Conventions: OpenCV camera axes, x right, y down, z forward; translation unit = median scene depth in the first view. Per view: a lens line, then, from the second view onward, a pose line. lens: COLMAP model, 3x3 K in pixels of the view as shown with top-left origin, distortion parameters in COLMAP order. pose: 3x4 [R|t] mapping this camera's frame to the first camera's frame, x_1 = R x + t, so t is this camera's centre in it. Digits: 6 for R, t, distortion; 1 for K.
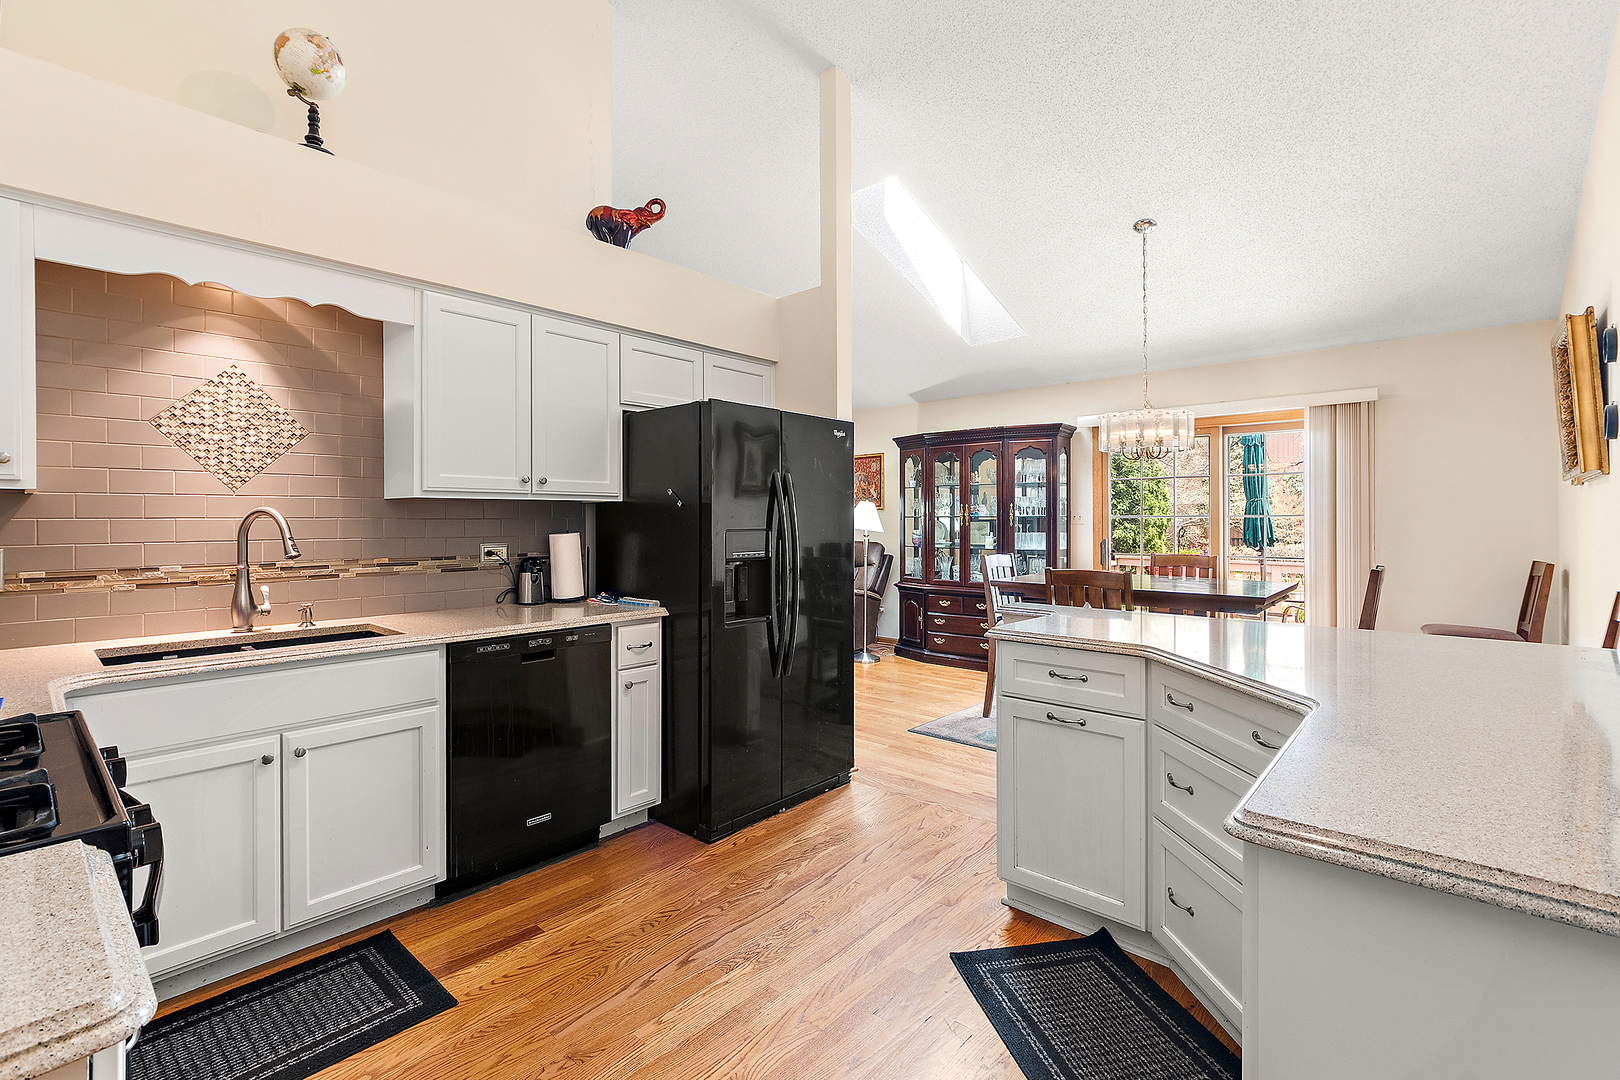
lens RADIAL K [[728.8, 0, 798.1], [0, 728.8, 521.6], [0, 0, 1]] dist [-0.001059, 0.000421]
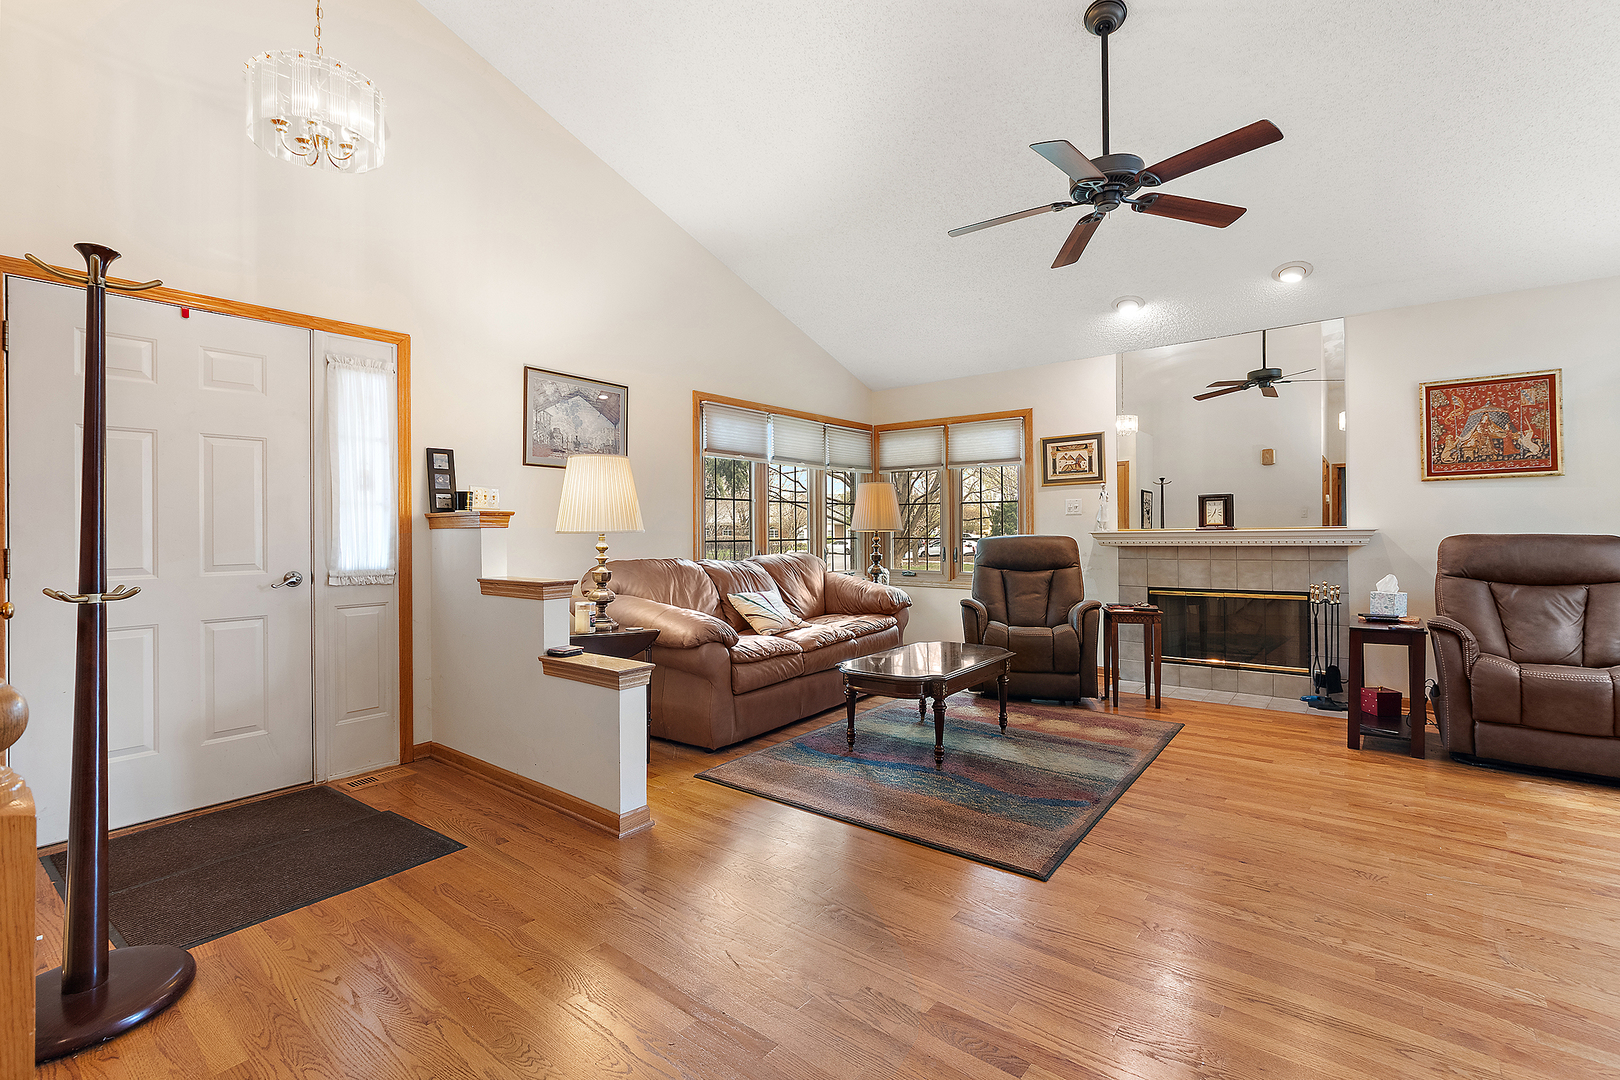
lens RADIAL K [[719.0, 0, 808.6], [0, 719.0, 529.7], [0, 0, 1]] dist [-0.002341, 0.000305]
pose [[0.997037, -0.004935, 0.076761, -0.738357], [0.004958, 0.999988, -0.000107, 0.032283], [-0.076760, 0.000487, 0.997050, 0.818535]]
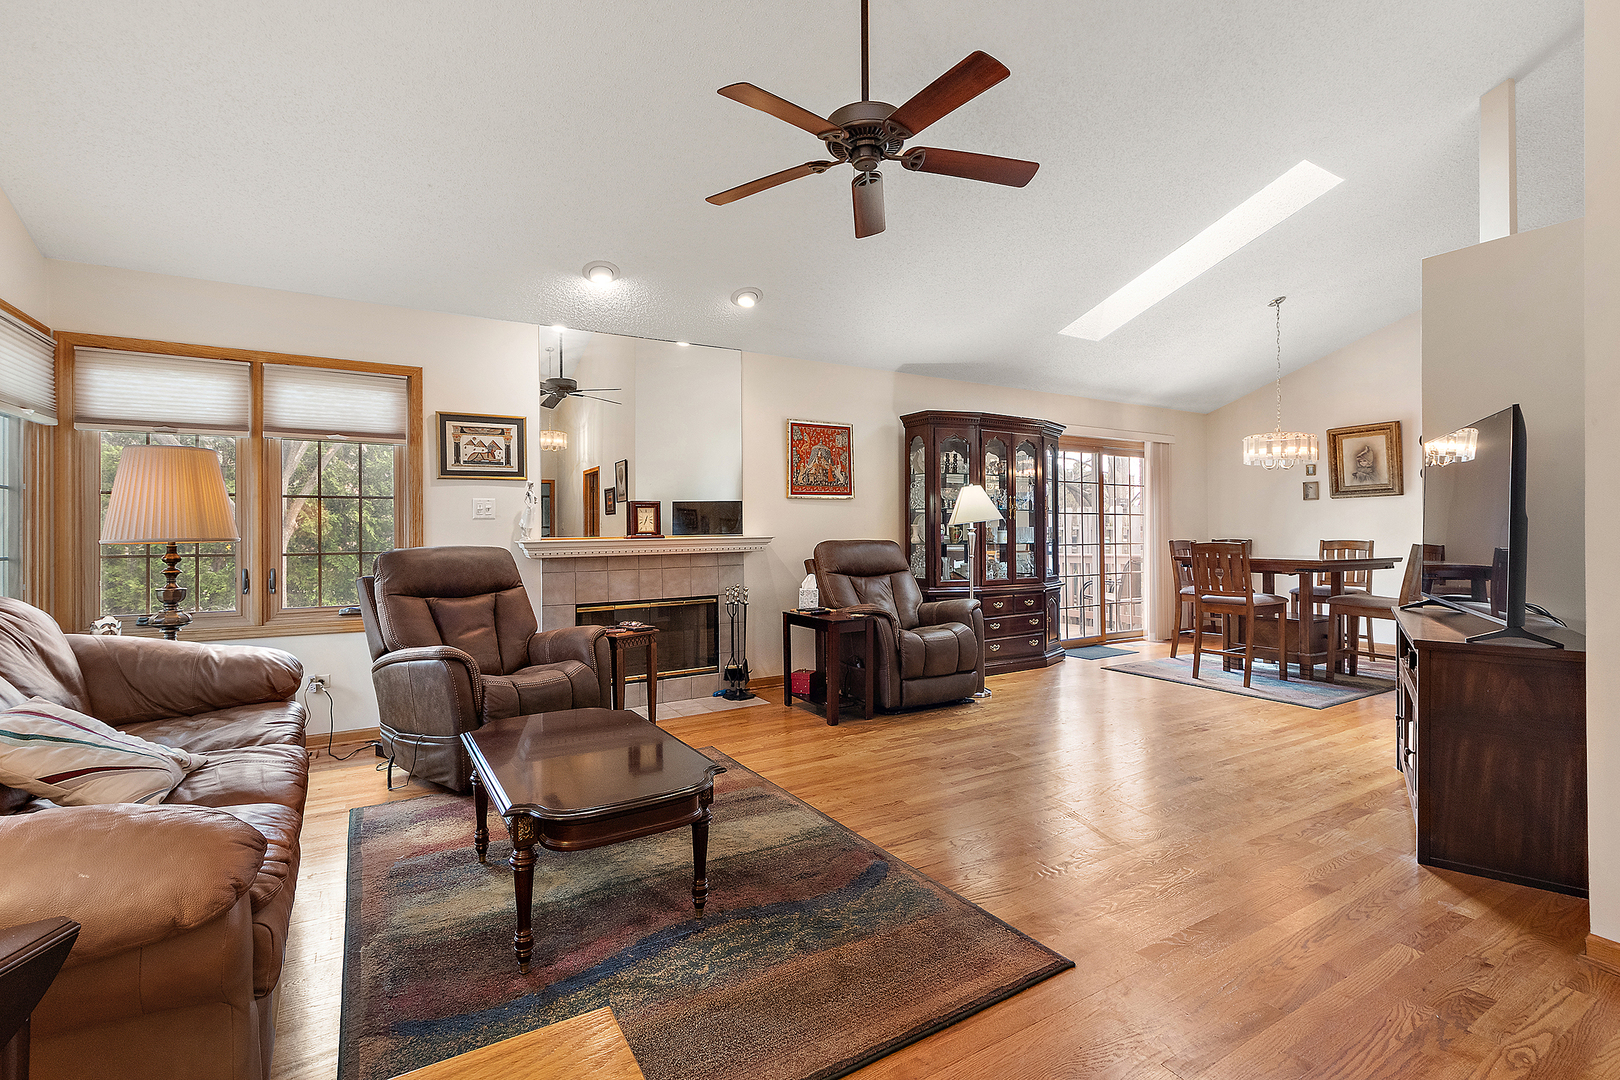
lens RADIAL K [[719.0, 0, 808.6], [0, 719.0, 529.7], [0, 0, 1]] dist [-0.002341, 0.000305]
pose [[0.278922, 0.003138, 0.960308, -0.965114], [0.005409, 0.999974, -0.004839, 0.029942], [-0.960298, 0.006544, 0.278898, 1.312756]]
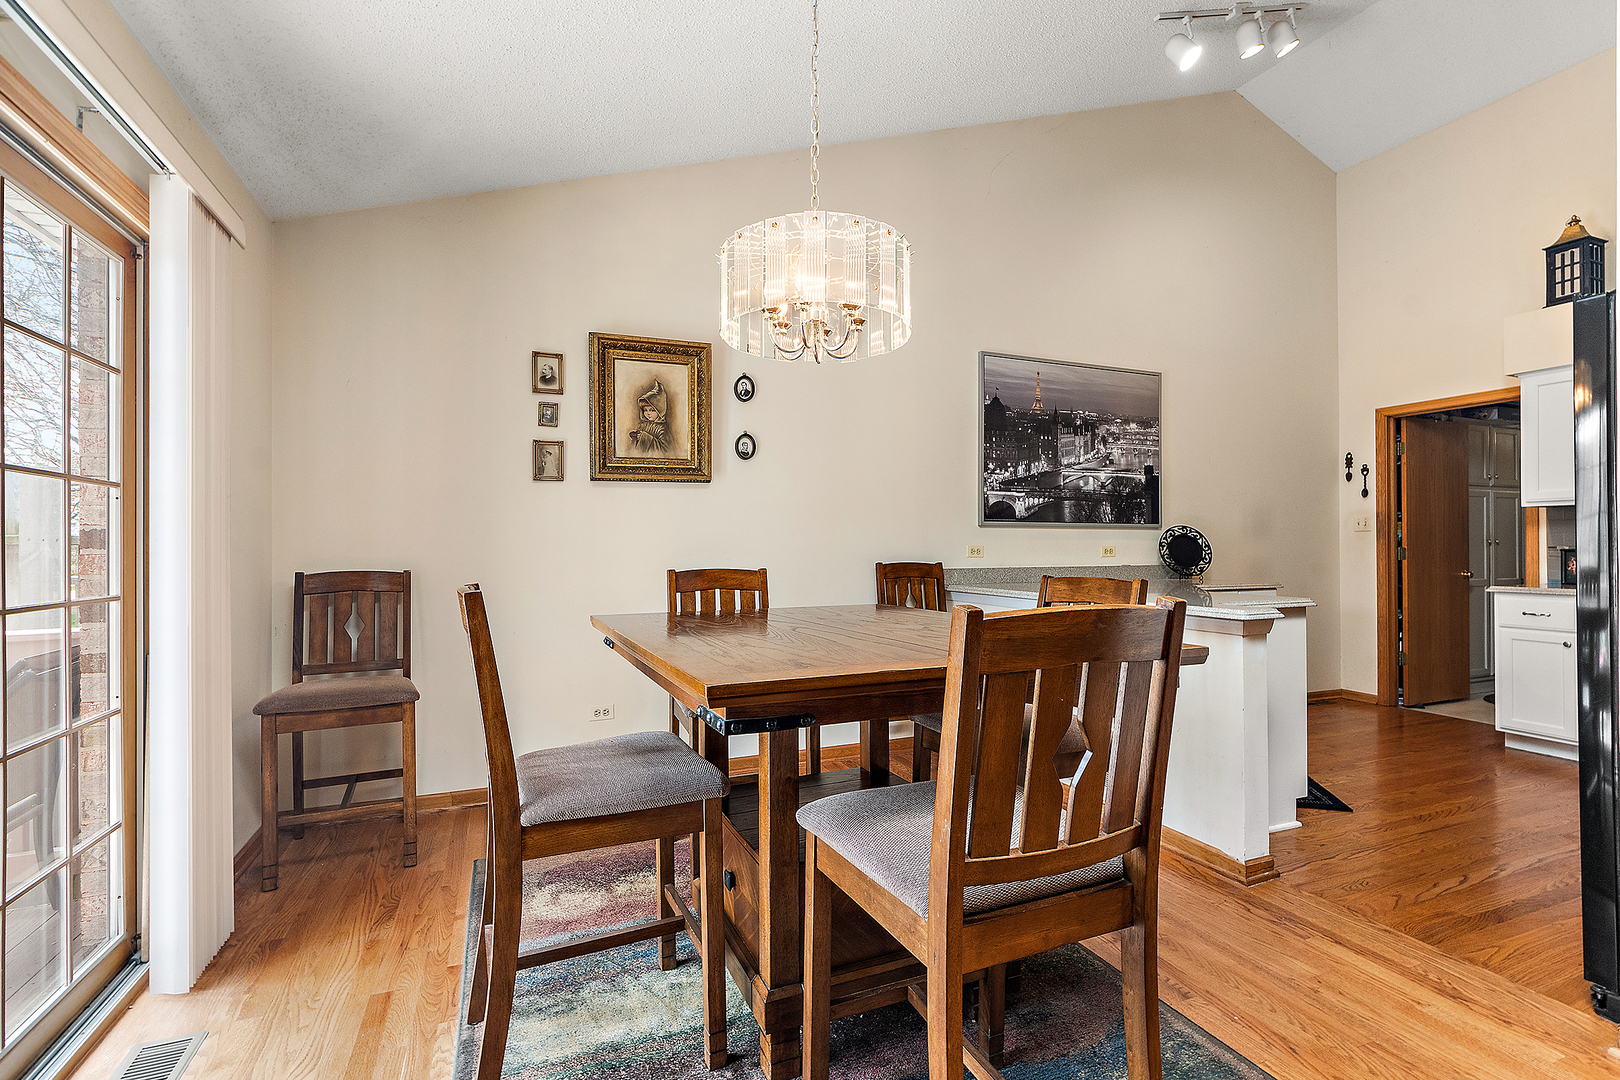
lens RADIAL K [[736.9, 0, 816.0], [0, 736.9, 542.2], [0, 0, 1]] dist [-0.002106, 0.003946]
pose [[-0.906356, 0.005705, 0.422477, 0.246730], [0.002843, 0.999969, -0.007404, 0.030305], [-0.422506, -0.005510, -0.906343, 1.247948]]
